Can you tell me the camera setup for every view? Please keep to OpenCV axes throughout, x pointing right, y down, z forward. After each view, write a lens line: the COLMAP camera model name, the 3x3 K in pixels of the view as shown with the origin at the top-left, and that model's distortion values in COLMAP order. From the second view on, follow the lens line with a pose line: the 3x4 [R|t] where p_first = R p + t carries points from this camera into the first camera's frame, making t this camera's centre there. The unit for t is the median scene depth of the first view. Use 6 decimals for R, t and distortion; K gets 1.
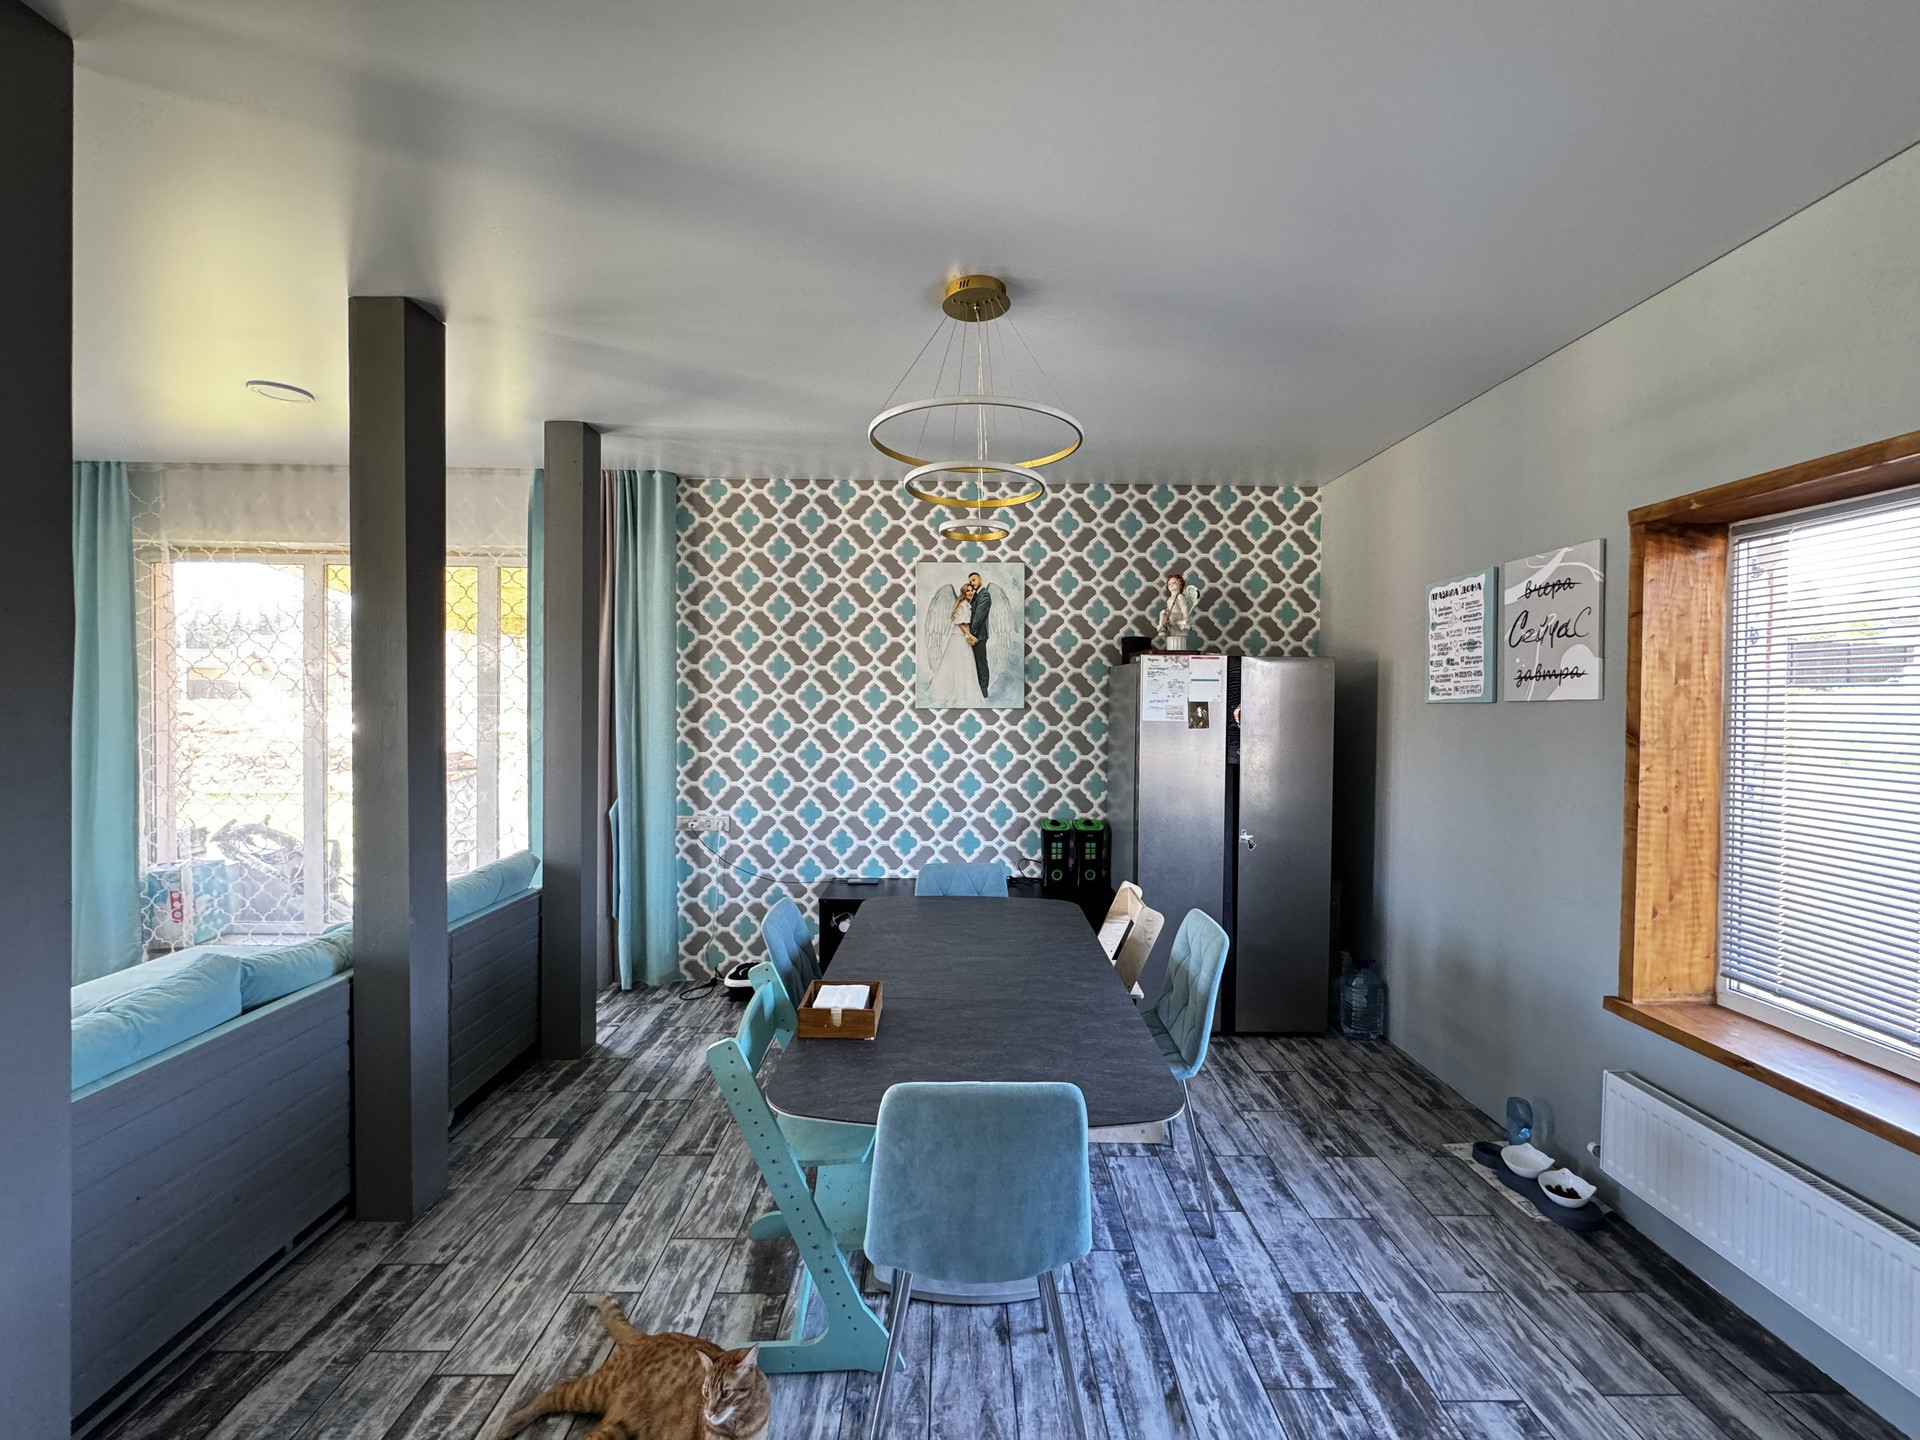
lens RADIAL K [[772.1, 0, 963.7], [0, 772.1, 705.7], [0, 0, 1]] dist [0.002296, -0.000705]
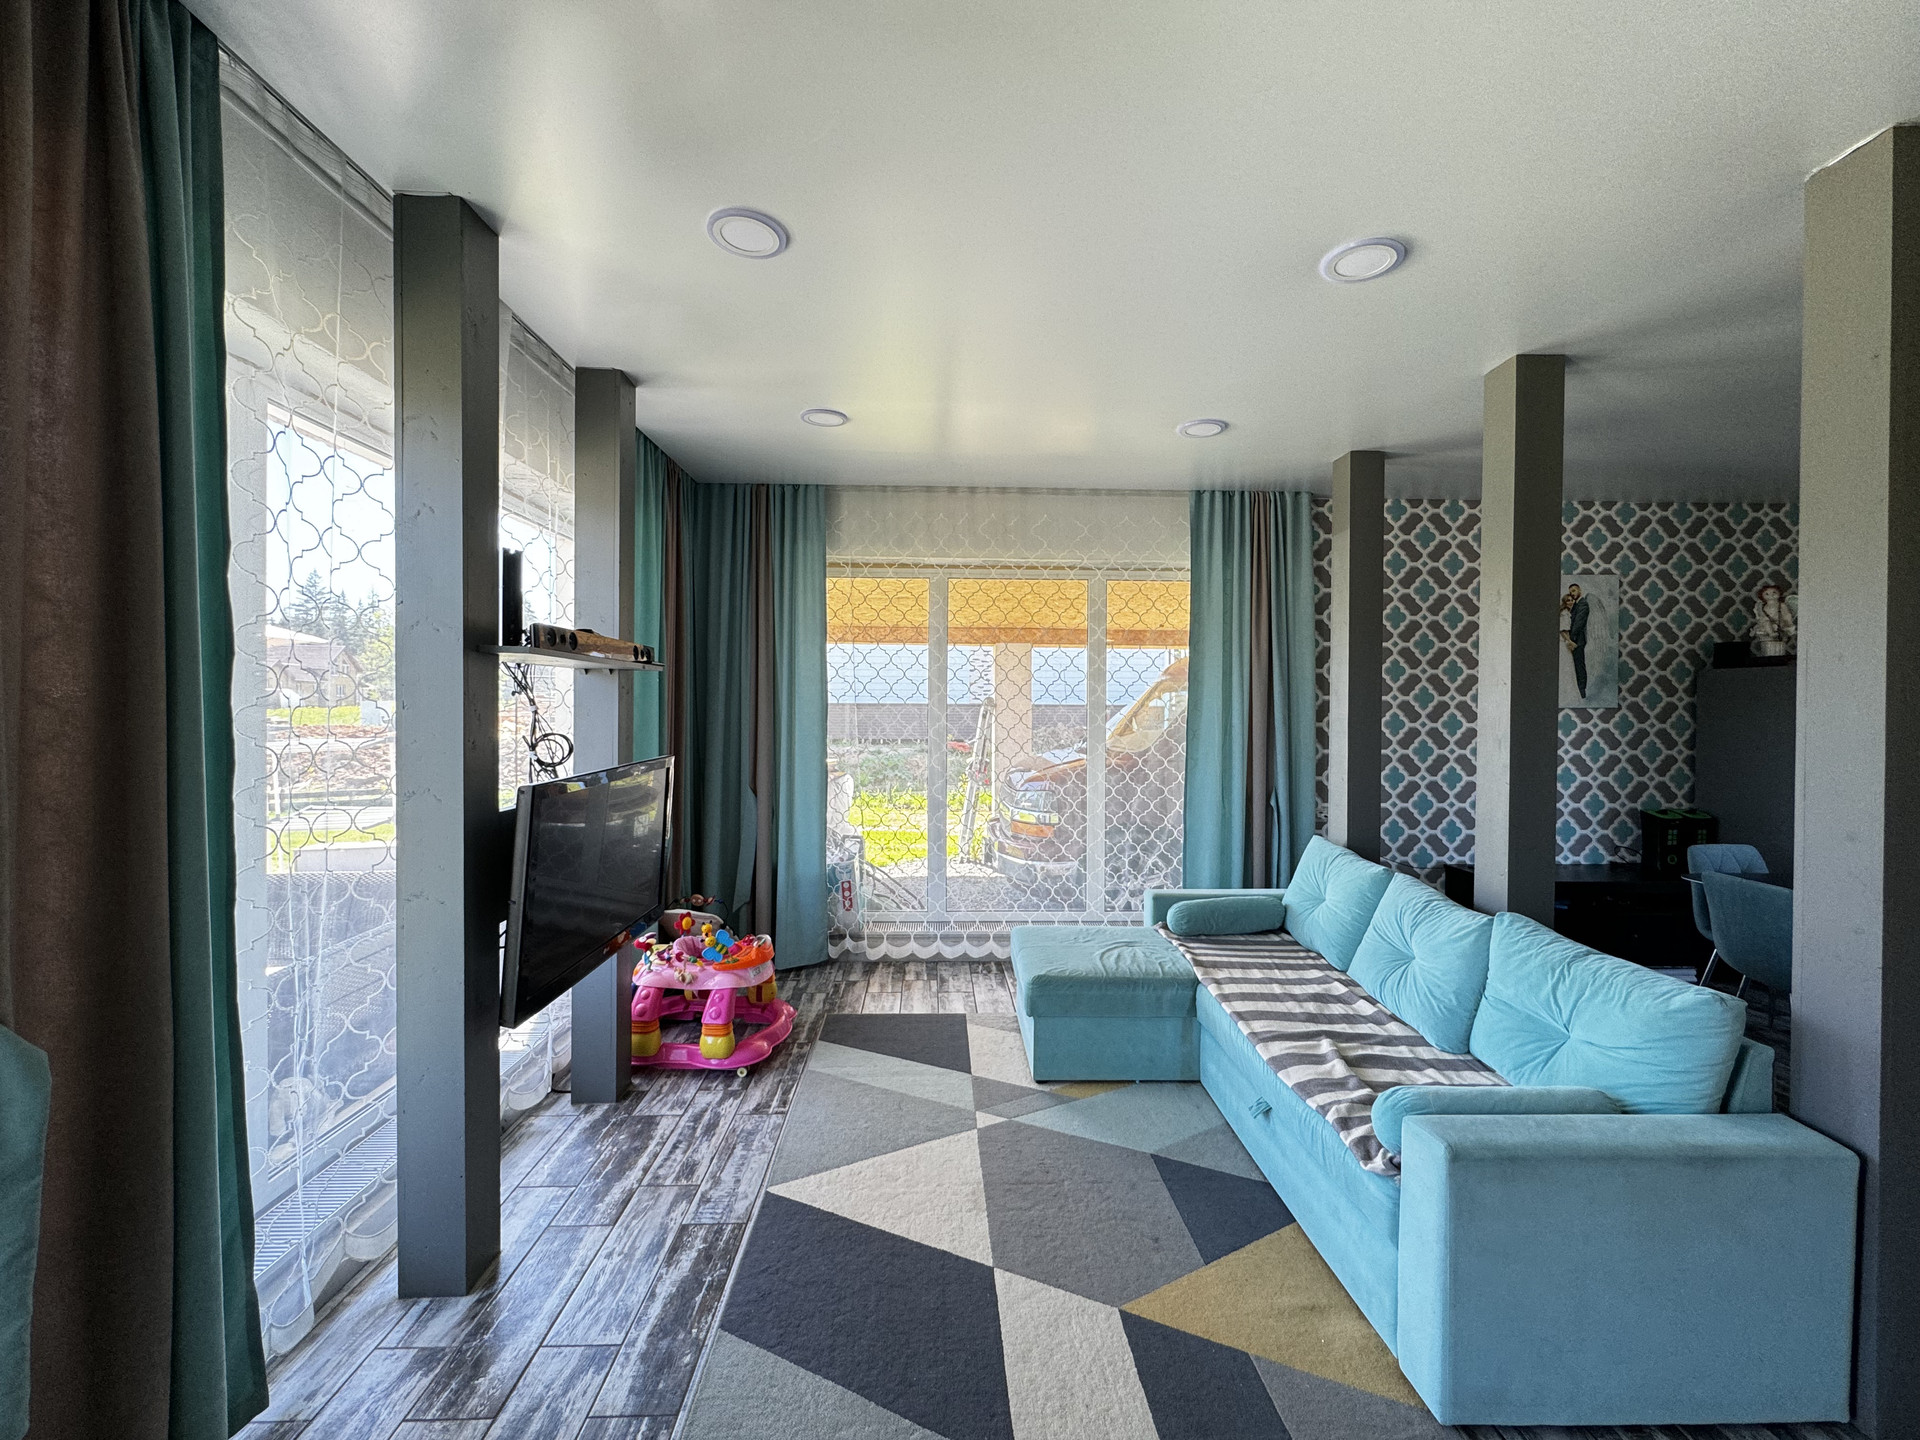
lens RADIAL K [[772.1, 0, 950.6], [0, 772.1, 705.8], [0, 0, 1]] dist [0.002296, -0.000705]
pose [[0.999873, -0.005352, 0.014998, -0.878612], [0.005531, 0.999914, -0.011914, 0.008429], [-0.014933, 0.011996, 0.999817, -0.079544]]
